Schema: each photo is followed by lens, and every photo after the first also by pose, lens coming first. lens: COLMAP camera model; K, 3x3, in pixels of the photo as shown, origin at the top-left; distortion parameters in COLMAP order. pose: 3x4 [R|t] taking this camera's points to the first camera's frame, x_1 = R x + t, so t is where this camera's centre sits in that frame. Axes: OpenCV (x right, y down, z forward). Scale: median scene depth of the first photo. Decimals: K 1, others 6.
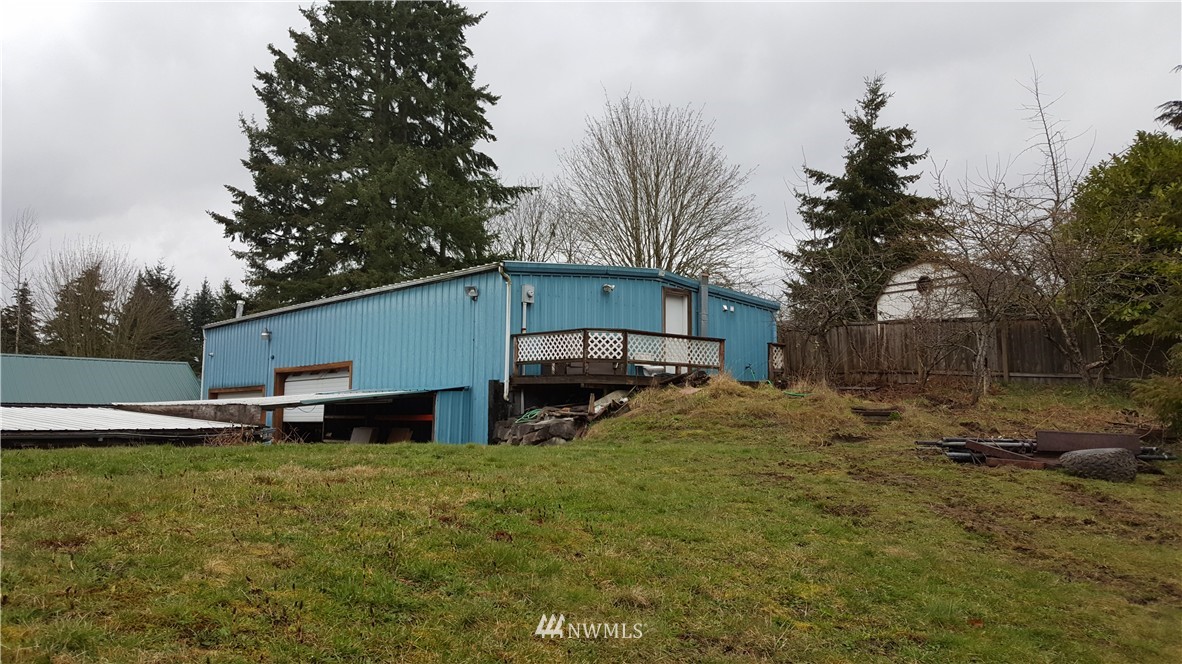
lens RADIAL K [[900.4, 0, 591.0], [0, 900.4, 332.0], [0, 0, 1]] dist [0.038873, -0.121585]
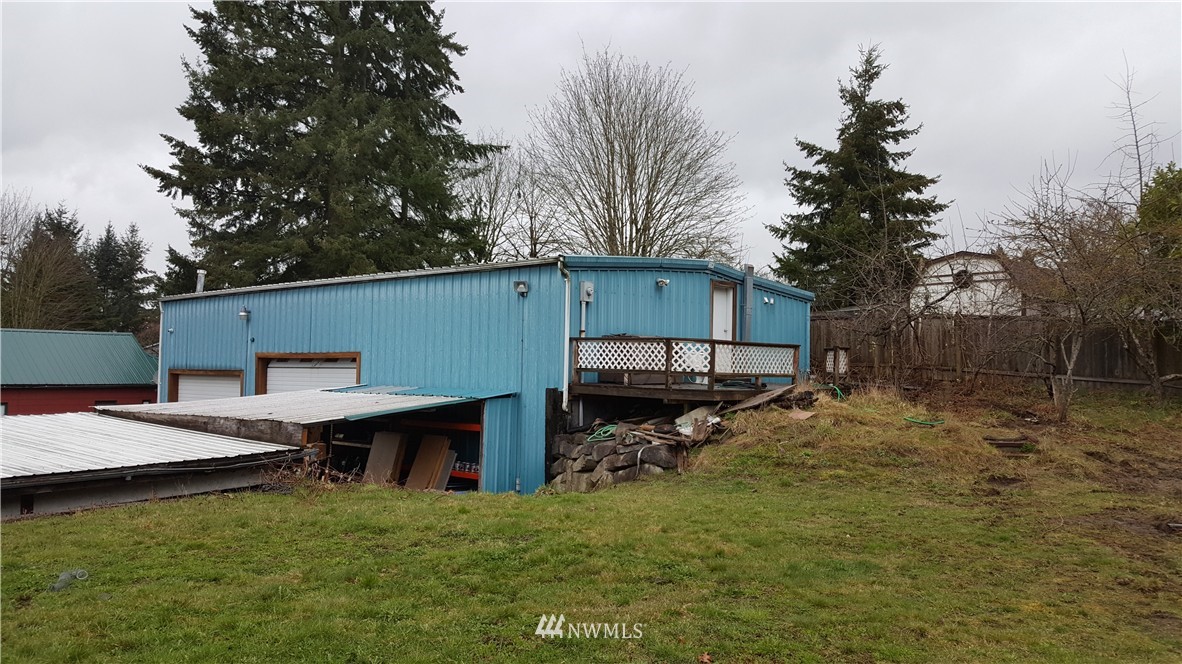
lens RADIAL K [[882.3, 0, 593.8], [0, 882.3, 367.8], [0, 0, 1]] dist [0.037772, -0.113498]
pose [[0.993818, 0.007782, 0.110752, -0.082851], [-0.018704, 0.995018, 0.097921, -0.027517], [-0.109439, -0.099387, 0.989012, 0.062709]]
